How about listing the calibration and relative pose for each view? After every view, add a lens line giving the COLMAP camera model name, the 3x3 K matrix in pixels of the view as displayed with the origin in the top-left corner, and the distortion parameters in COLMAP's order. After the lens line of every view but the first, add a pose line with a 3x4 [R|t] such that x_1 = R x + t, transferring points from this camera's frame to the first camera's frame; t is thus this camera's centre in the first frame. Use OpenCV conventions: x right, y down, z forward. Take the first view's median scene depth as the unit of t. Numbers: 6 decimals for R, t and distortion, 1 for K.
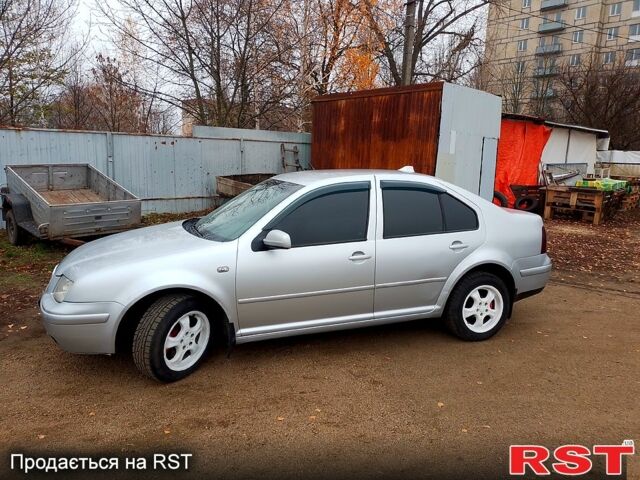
lens RADIAL K [[468.1, 0, 320.7], [0, 468.1, 225.6], [0, 0, 1]] dist [0.058908, -0.079882]
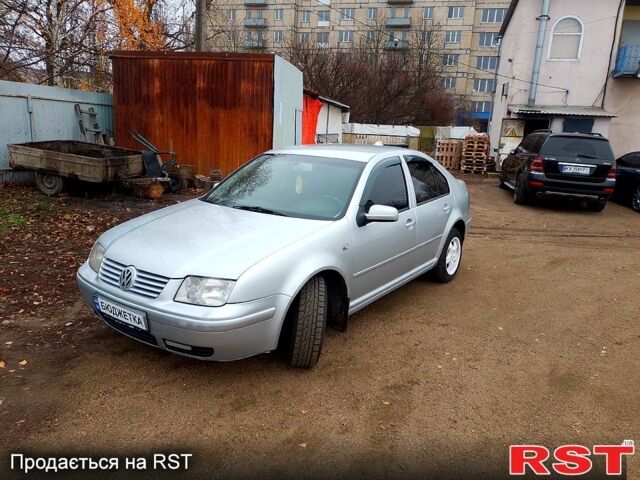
lens RADIAL K [[468.1, 0, 320.7], [0, 468.1, 225.6], [0, 0, 1]] dist [0.058908, -0.079882]
pose [[0.832306, -0.091043, 0.546788, -0.215909], [0.050863, 0.994802, 0.088217, -0.012029], [-0.551977, -0.045612, 0.832611, 0.050052]]
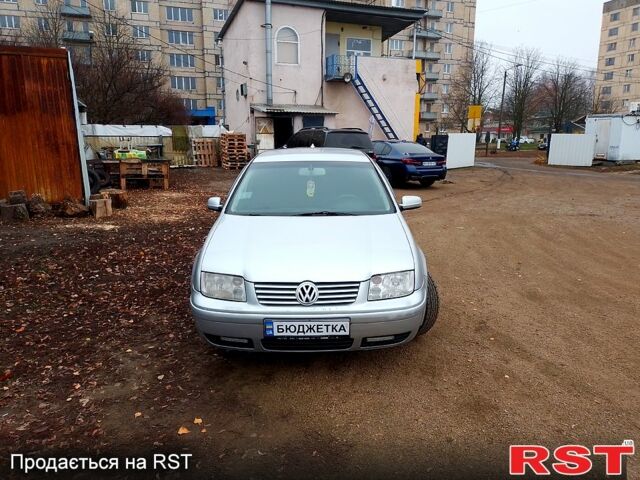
lens RADIAL K [[468.1, 0, 320.7], [0, 468.1, 225.6], [0, 0, 1]] dist [0.058908, -0.079882]
pose [[0.356705, -0.195724, 0.913484, -0.379012], [0.141506, 0.977845, 0.154258, -0.039801], [-0.923438, 0.074239, 0.376498, 0.201495]]
